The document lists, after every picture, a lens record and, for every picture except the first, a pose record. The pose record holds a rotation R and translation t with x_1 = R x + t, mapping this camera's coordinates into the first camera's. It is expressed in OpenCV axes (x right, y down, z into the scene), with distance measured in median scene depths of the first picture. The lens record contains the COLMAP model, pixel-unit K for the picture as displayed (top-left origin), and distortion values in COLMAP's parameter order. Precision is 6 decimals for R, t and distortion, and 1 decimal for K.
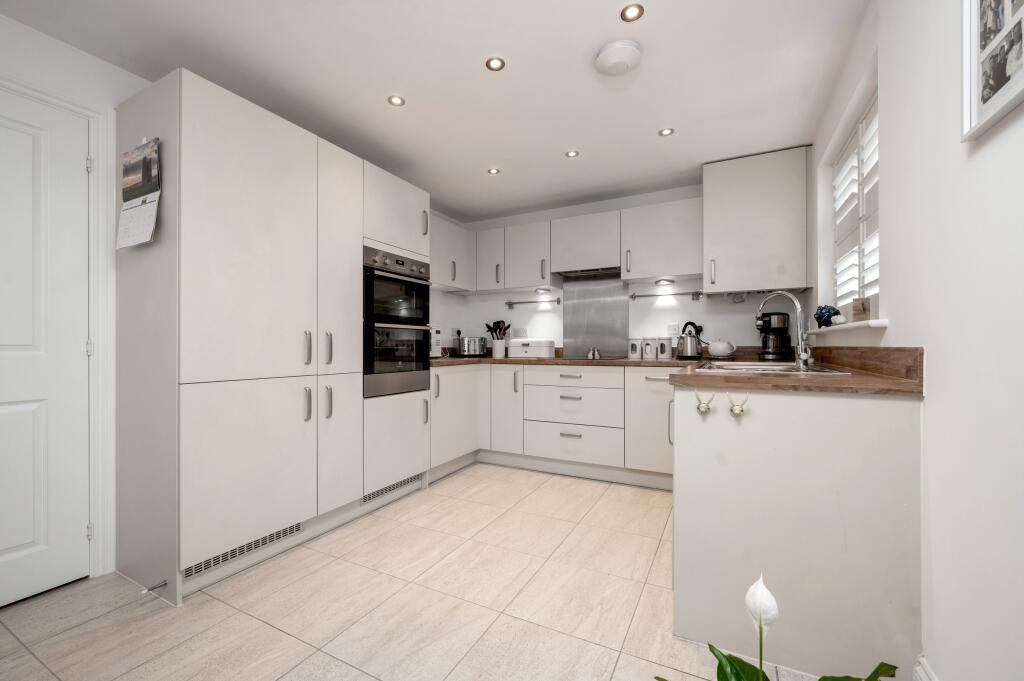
lens RADIAL K [[415.4, 0, 509.6], [0, 415.4, 348.6], [0, 0, 1]] dist [-0.000340, 0.000021]
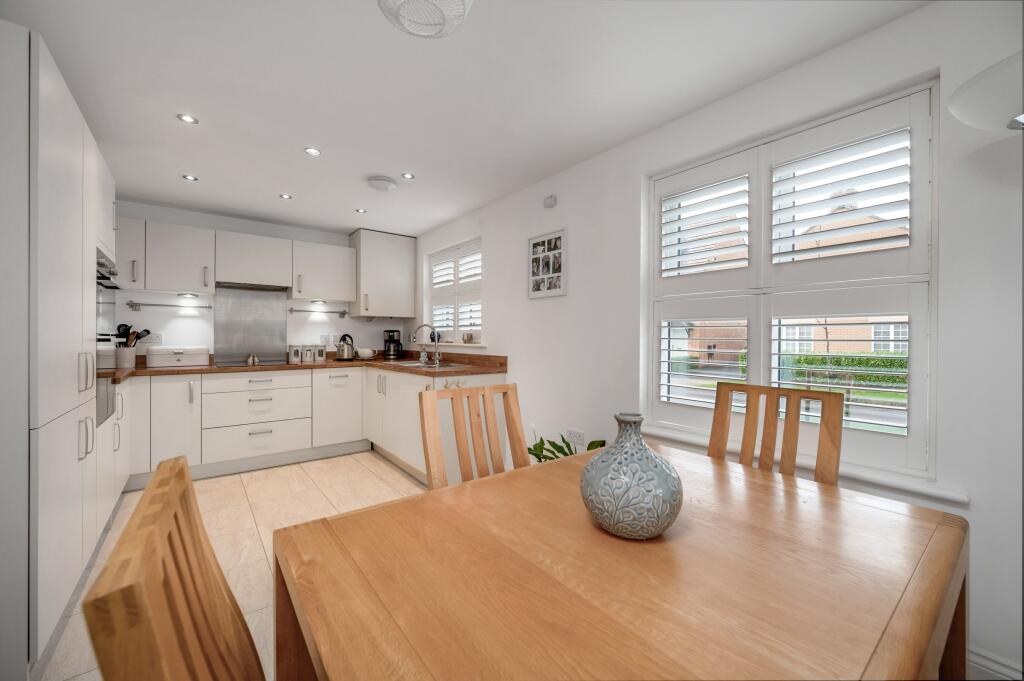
lens RADIAL K [[407.8, 0, 513.4], [0, 407.8, 340.4], [0, 0, 1]] dist [0.000322, 0.000460]
pose [[0.410007, -0.000598, 0.912082, -0.572033], [0.003402, 0.999994, -0.000874, -0.038757], [-0.912076, 0.003461, 0.410007, -0.082294]]
